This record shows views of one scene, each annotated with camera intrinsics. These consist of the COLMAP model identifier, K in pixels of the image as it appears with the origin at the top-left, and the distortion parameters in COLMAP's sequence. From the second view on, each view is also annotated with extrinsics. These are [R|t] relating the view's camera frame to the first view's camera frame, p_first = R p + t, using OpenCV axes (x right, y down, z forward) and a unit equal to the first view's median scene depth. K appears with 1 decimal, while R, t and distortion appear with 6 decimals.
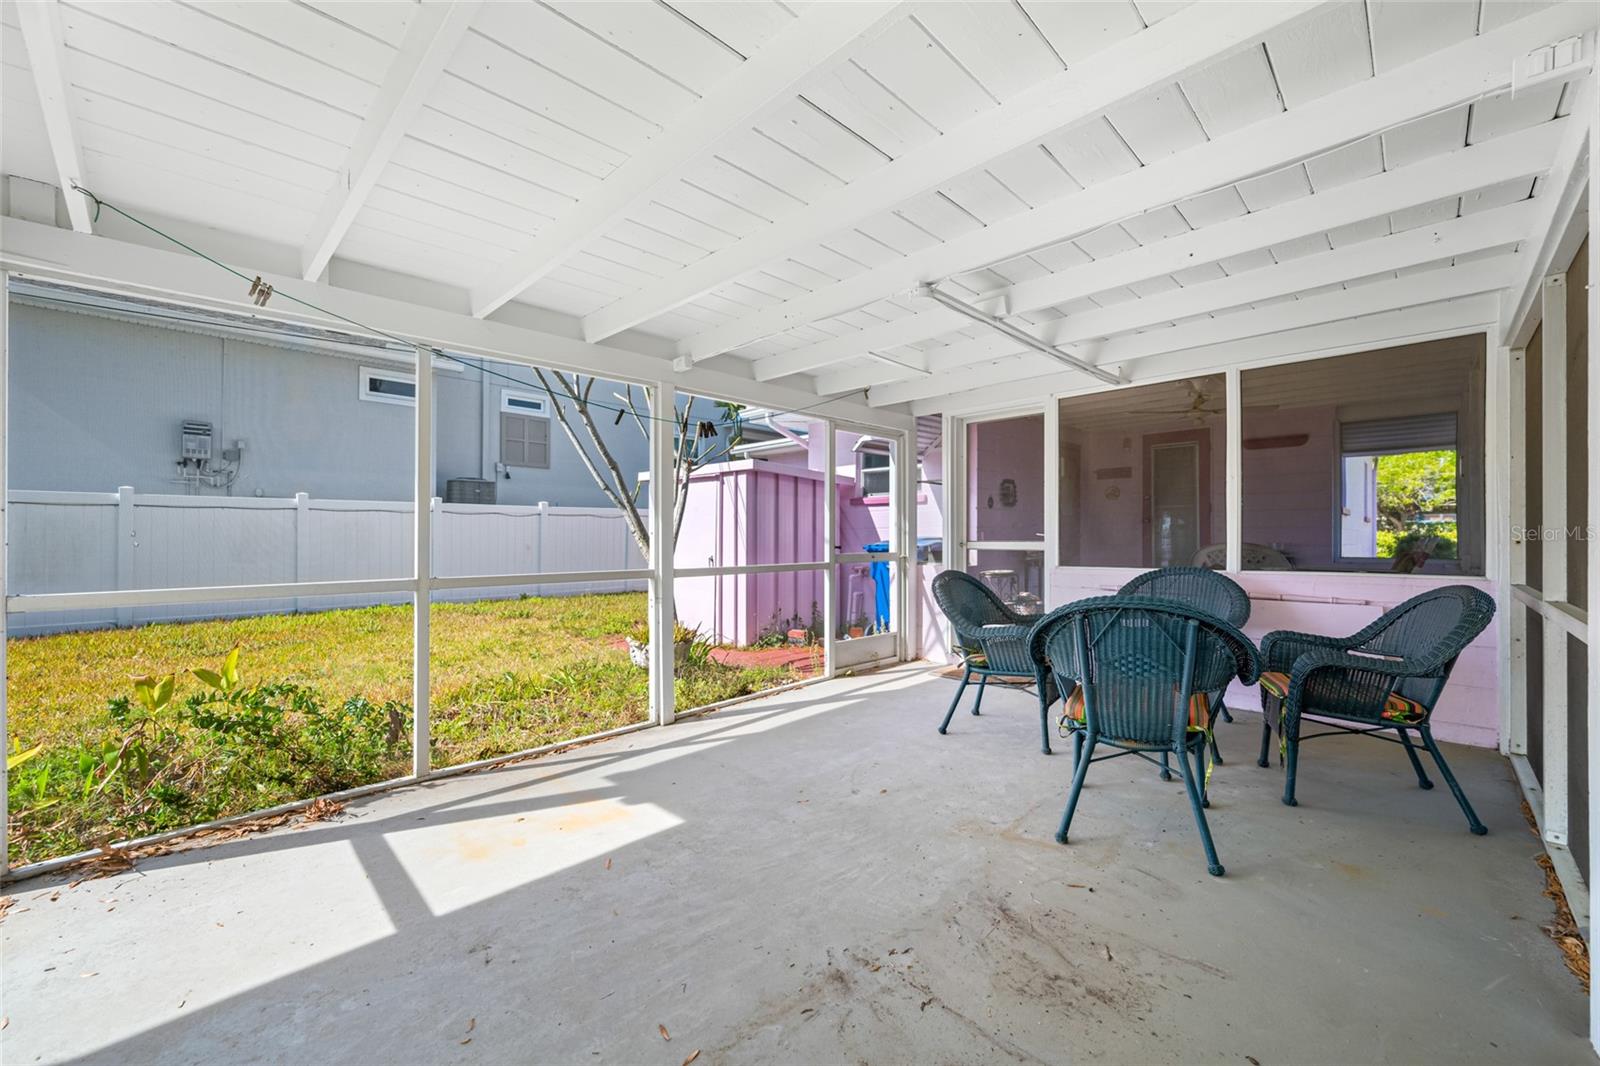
lens RADIAL K [[633.6, 0, 799.6], [0, 633.6, 539.6], [0, 0, 1]] dist [0.000284, 0.000340]
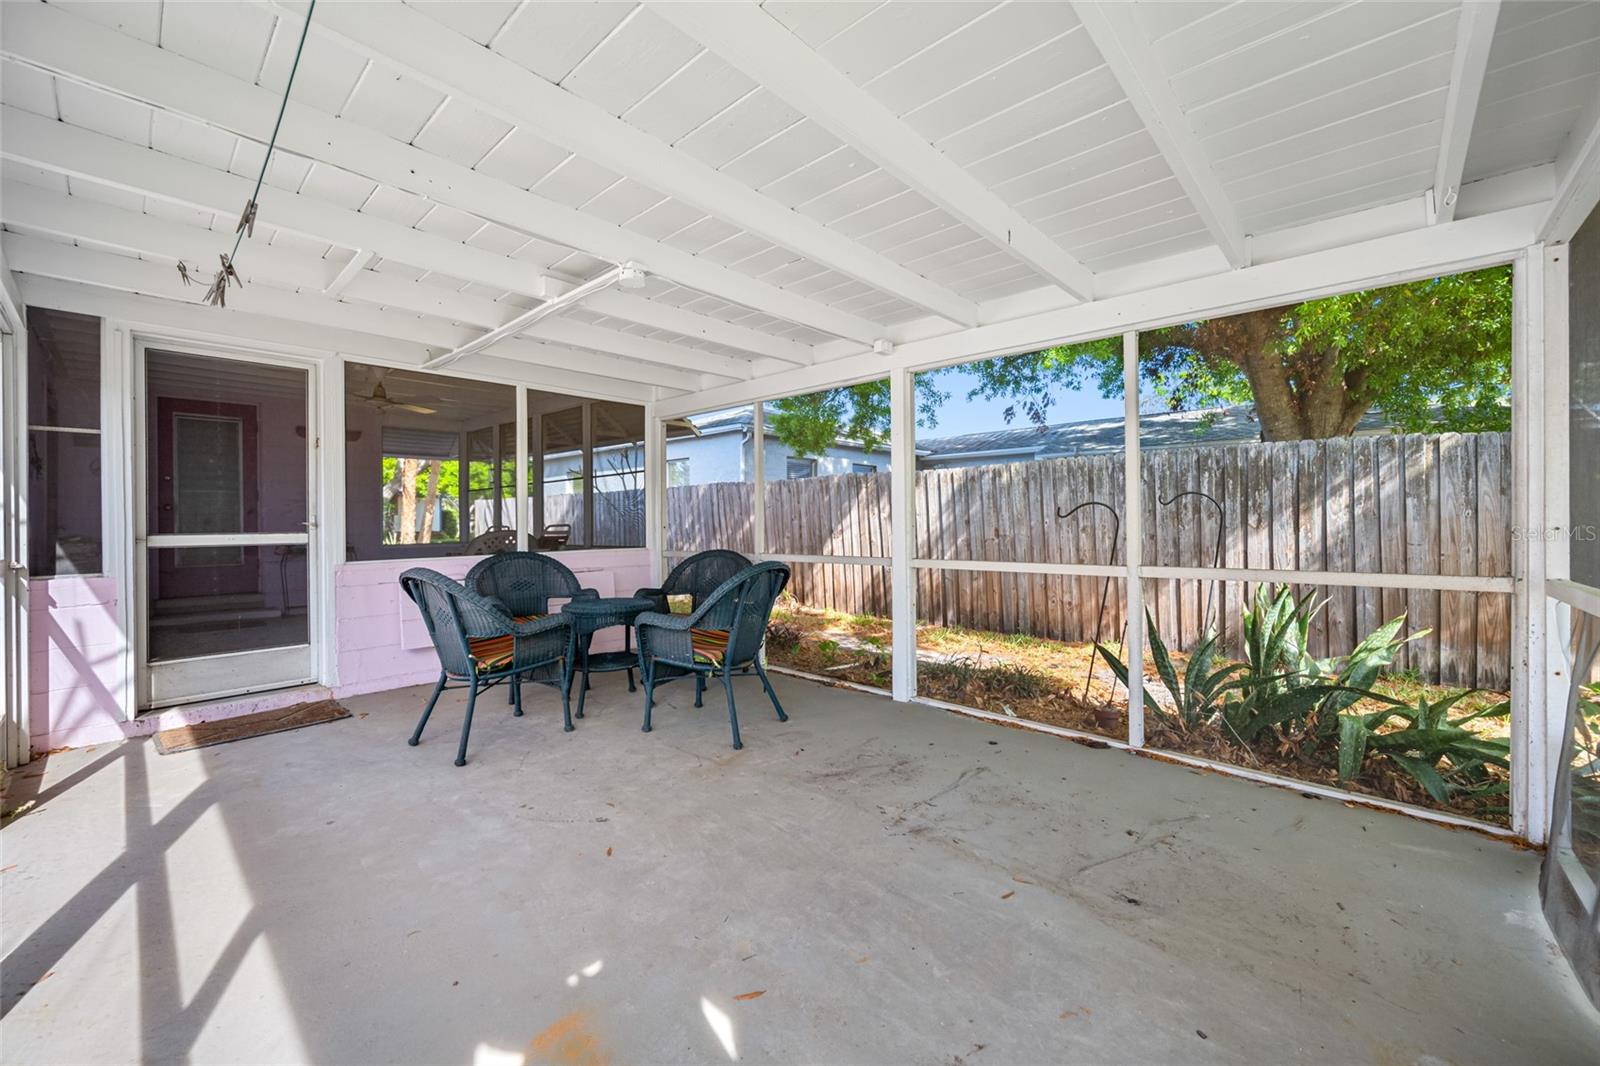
lens RADIAL K [[633.6, 0, 804.8], [0, 633.6, 522.8], [0, 0, 1]] dist [0.000284, 0.000340]
pose [[-0.042291, 0.001079, 0.999105, -0.522226], [0.014076, 0.999901, -0.000484, 0.000120], [-0.999006, 0.014043, -0.042302, 0.507115]]
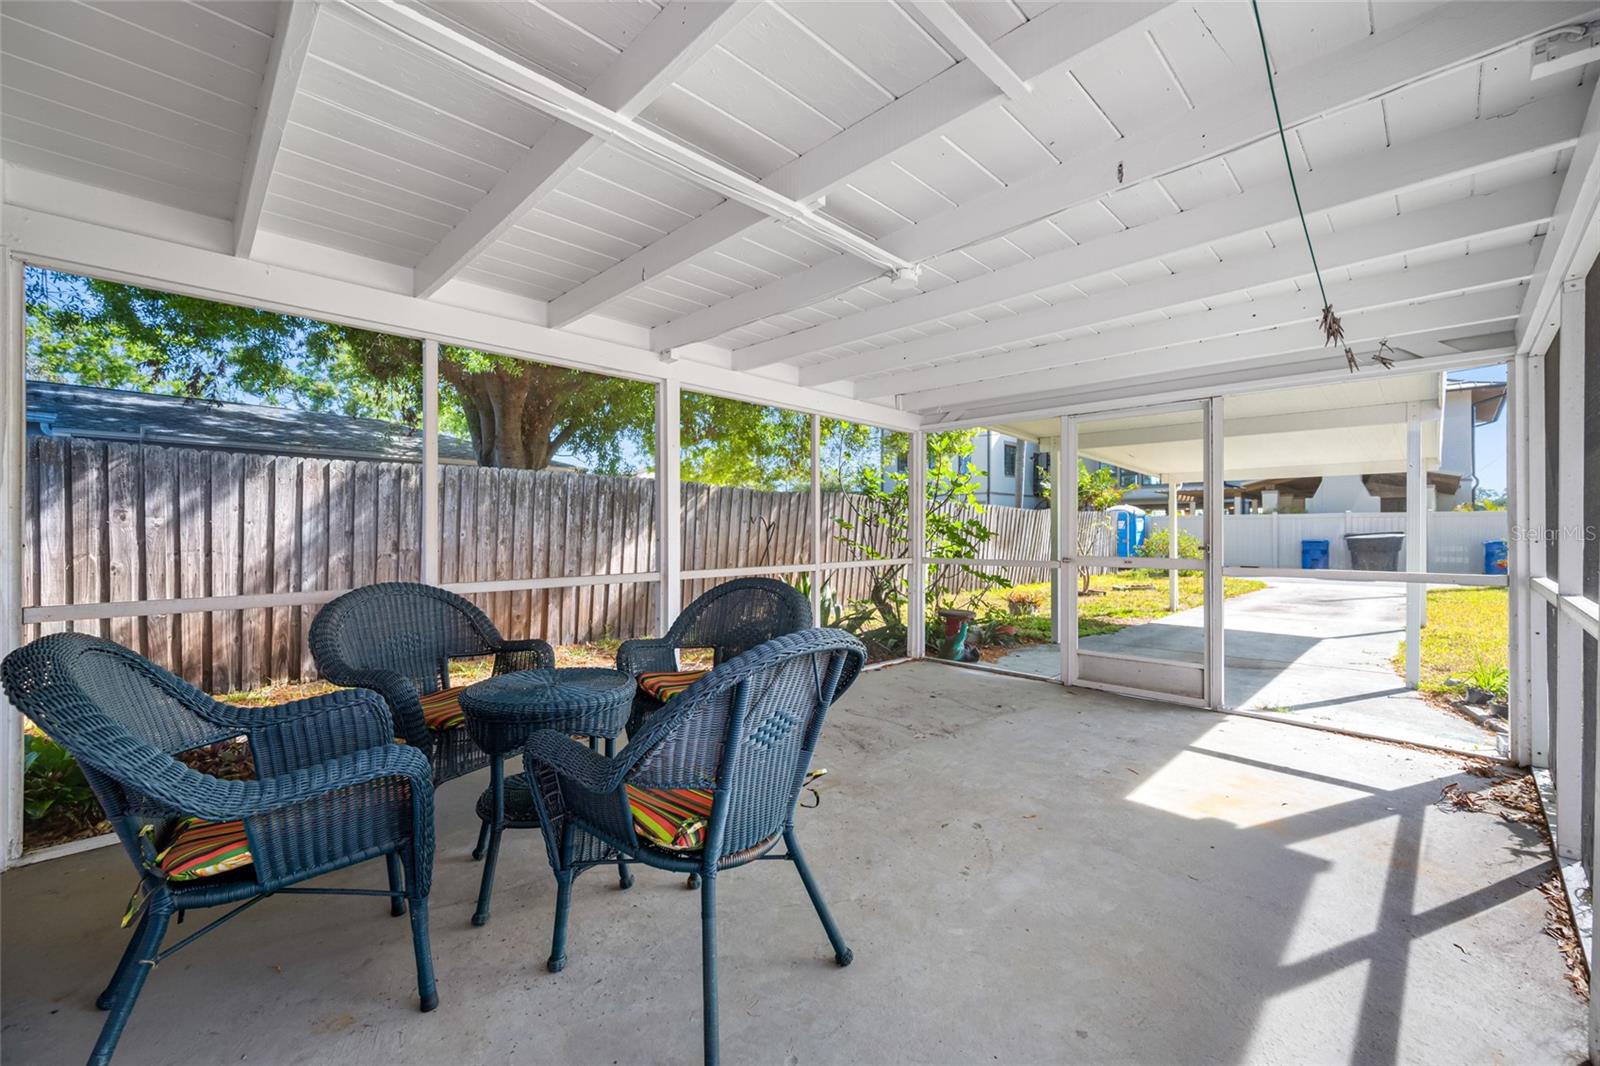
lens RADIAL K [[633.6, 0, 803.4], [0, 633.6, 531.5], [0, 0, 1]] dist [0.000284, 0.000340]
pose [[-0.999981, -0.001516, 0.005898, 0.218158], [-0.001474, 0.999974, 0.007065, -0.011616], [-0.005909, 0.007056, -0.999958, 1.259155]]
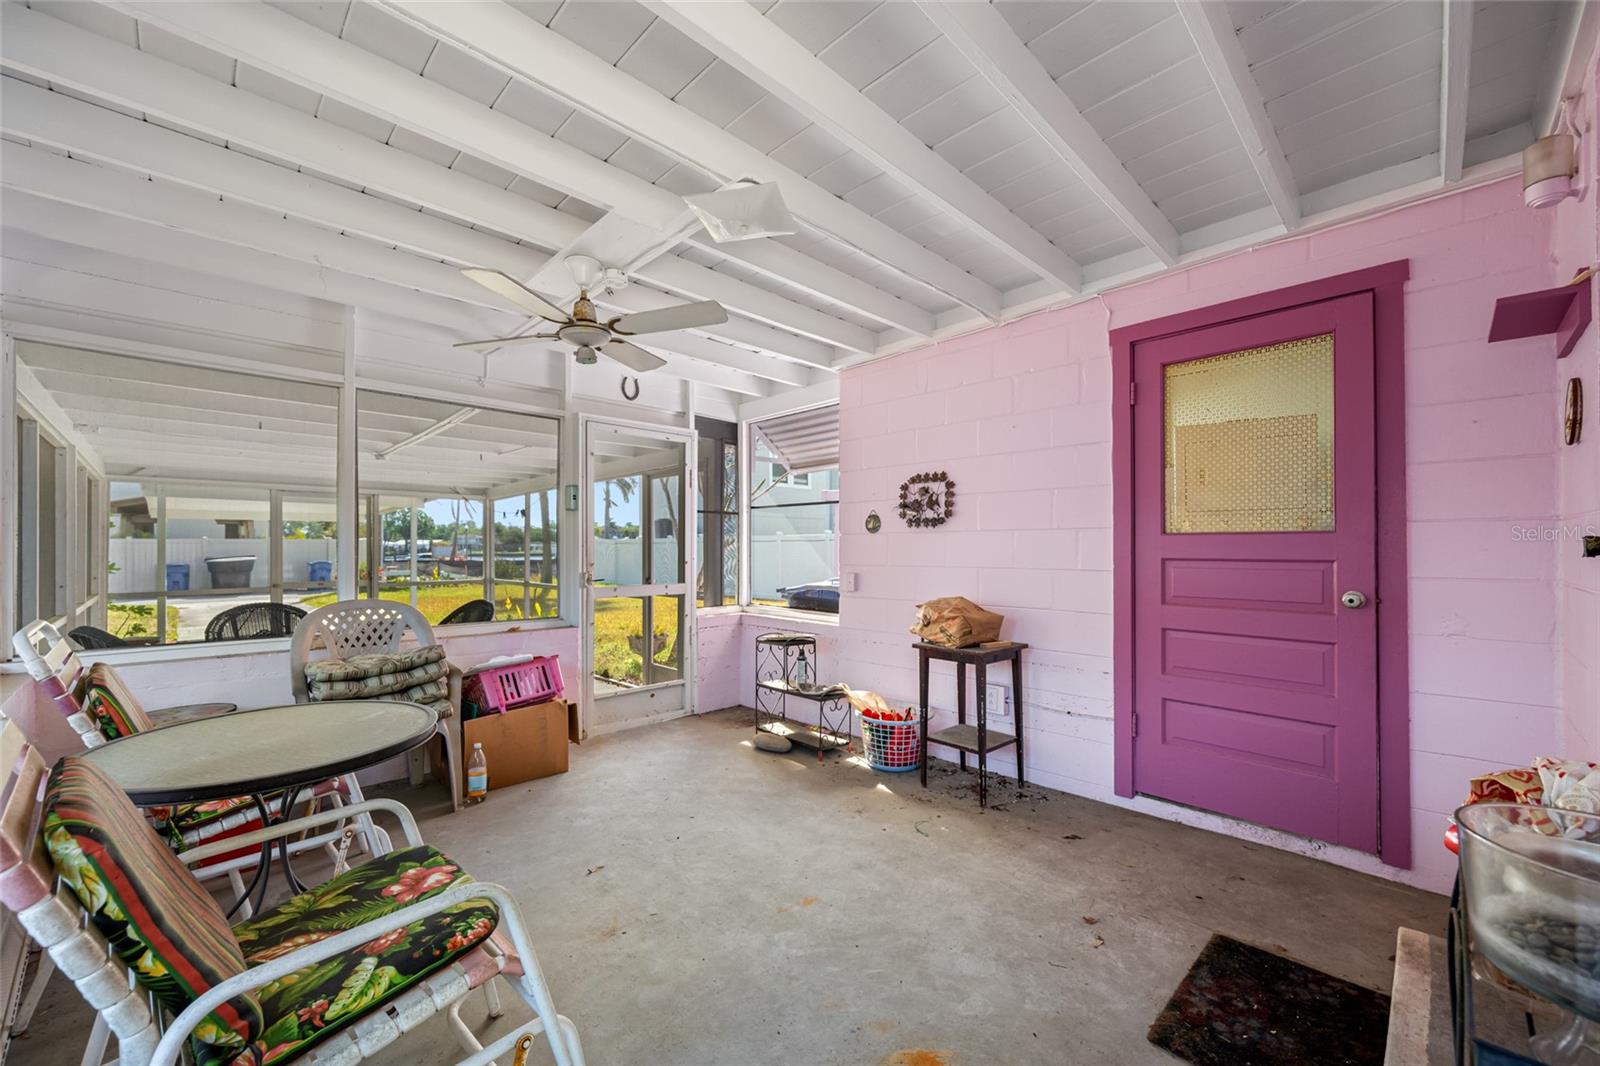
lens RADIAL K [[633.6, 0, 796.6], [0, 633.6, 536.8], [0, 0, 1]] dist [0.000284, 0.000340]
pose [[-0.011992, -0.016209, -0.999797, 1.478104], [-0.001189, 0.999868, -0.016196, -0.059302], [0.999927, 0.000994, -0.012009, 1.552702]]
